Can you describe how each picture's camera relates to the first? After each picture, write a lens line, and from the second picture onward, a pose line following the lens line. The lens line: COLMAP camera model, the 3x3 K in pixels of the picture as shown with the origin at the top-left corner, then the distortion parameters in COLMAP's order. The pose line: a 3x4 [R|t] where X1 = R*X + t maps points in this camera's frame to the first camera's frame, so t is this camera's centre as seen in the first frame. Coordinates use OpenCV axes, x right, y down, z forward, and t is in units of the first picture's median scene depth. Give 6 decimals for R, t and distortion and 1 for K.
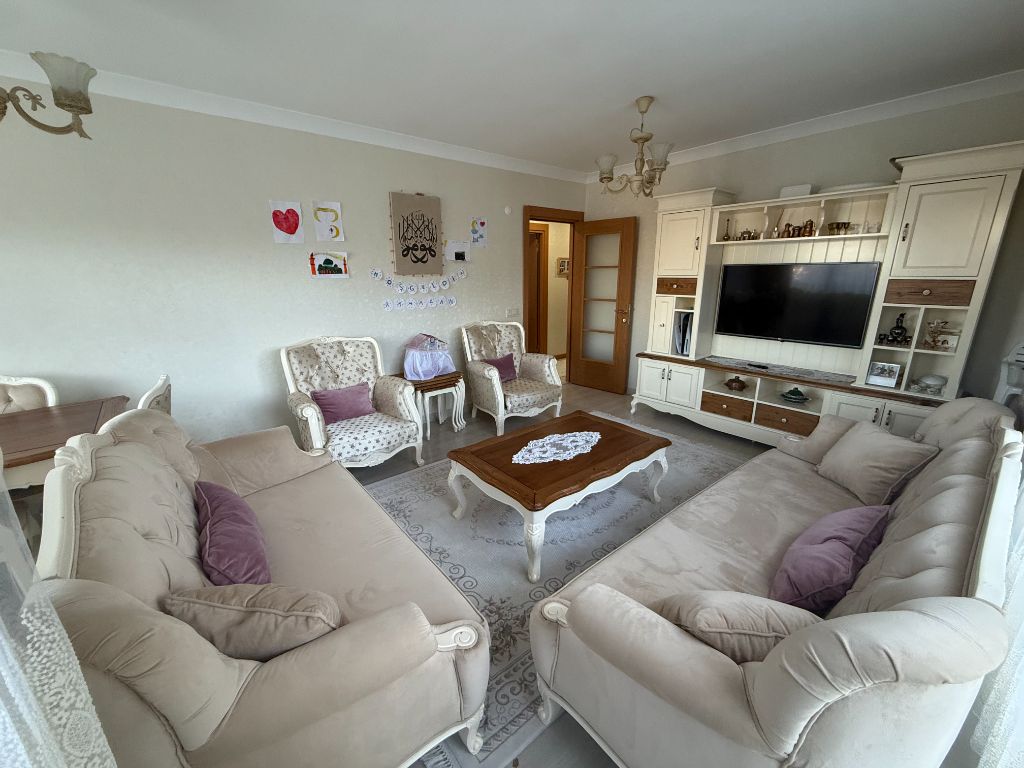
lens RADIAL K [[409.0, 0, 510.7], [0, 409.0, 382.8], [0, 0, 1]] dist [-0.002826, 0.000548]
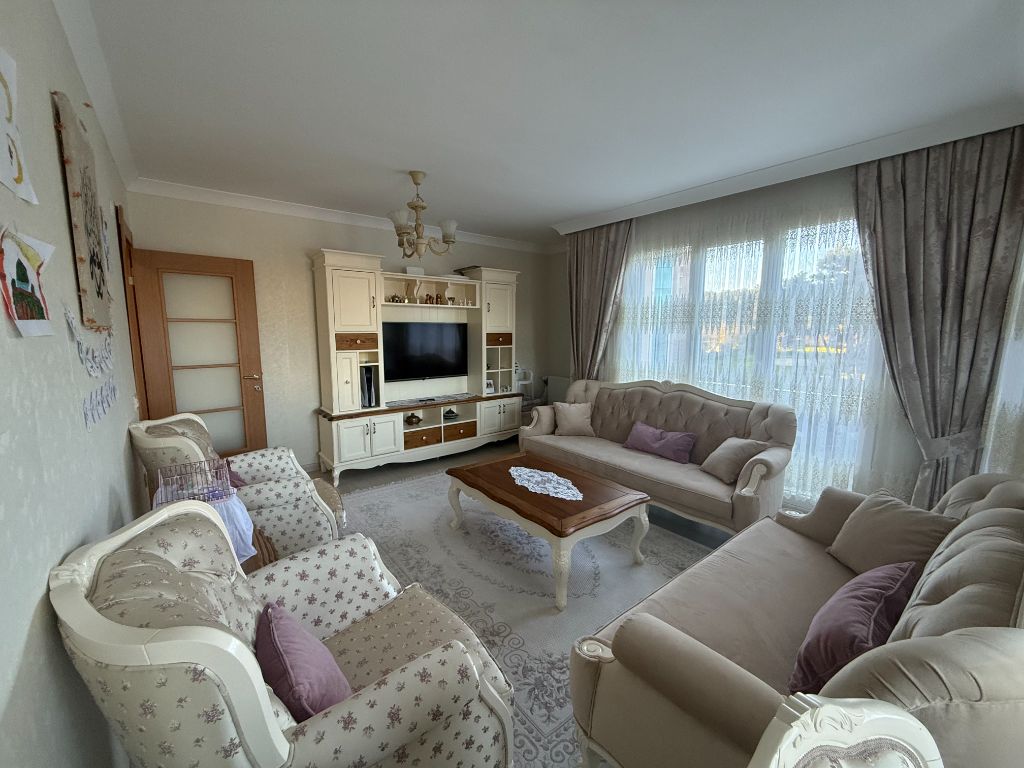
lens RADIAL K [[409.0, 0, 510.7], [0, 409.0, 382.8], [0, 0, 1]] dist [-0.002826, 0.000548]
pose [[0.011653, -0.122444, 0.992407, -0.628912], [0.259085, 0.958951, 0.115274, -0.166187], [-0.965784, 0.255775, 0.042898, 0.652403]]
